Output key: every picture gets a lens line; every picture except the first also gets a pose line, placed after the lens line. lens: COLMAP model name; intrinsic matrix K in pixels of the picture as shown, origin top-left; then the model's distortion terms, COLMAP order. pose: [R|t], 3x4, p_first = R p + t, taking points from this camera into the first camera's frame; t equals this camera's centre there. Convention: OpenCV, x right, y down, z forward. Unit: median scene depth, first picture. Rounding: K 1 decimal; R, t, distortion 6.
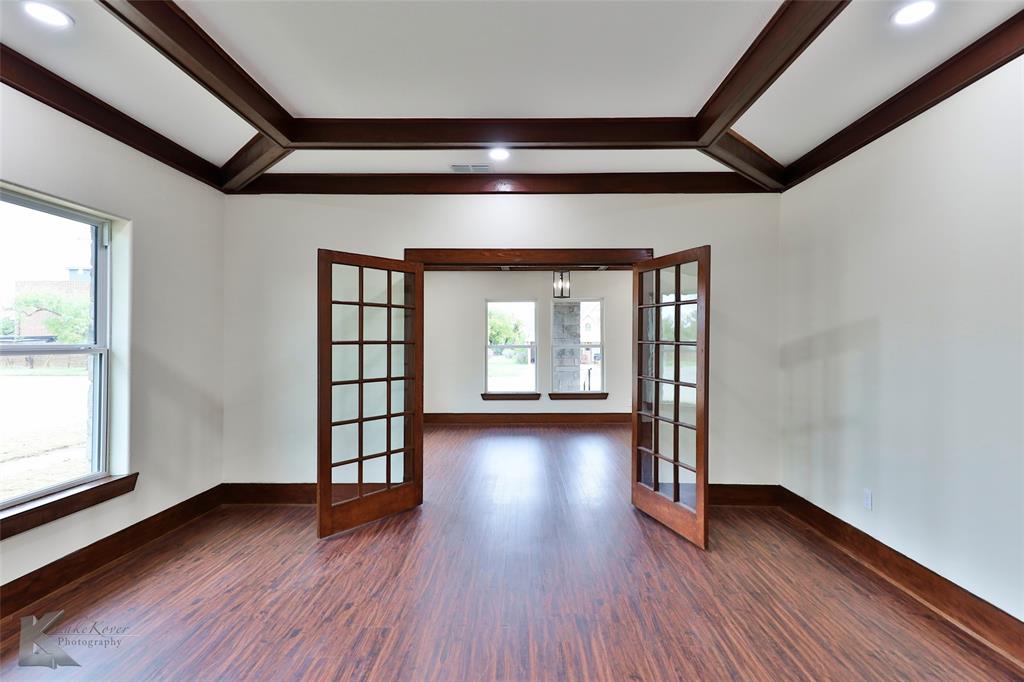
lens RADIAL K [[509.5, 0, 519.7], [0, 509.5, 337.6], [0, 0, 1]] dist [0.016720, -0.006954]
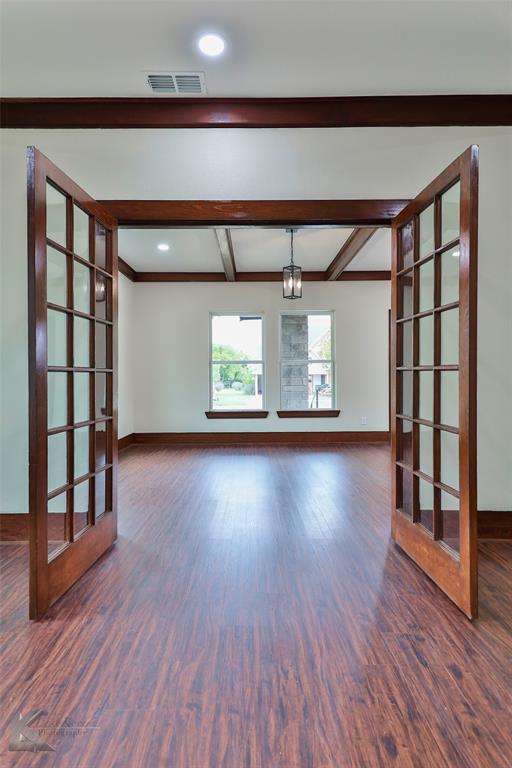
lens RADIAL K [[454.6, 0, 253.3], [0, 454.6, 372.1], [0, 0, 1]] dist [0.035327, -0.001945]
pose [[0.999919, -0.004411, 0.011905, 0.006855], [0.004447, 0.999986, -0.002990, 0.078983], [-0.011892, 0.003043, 0.999925, 0.313602]]
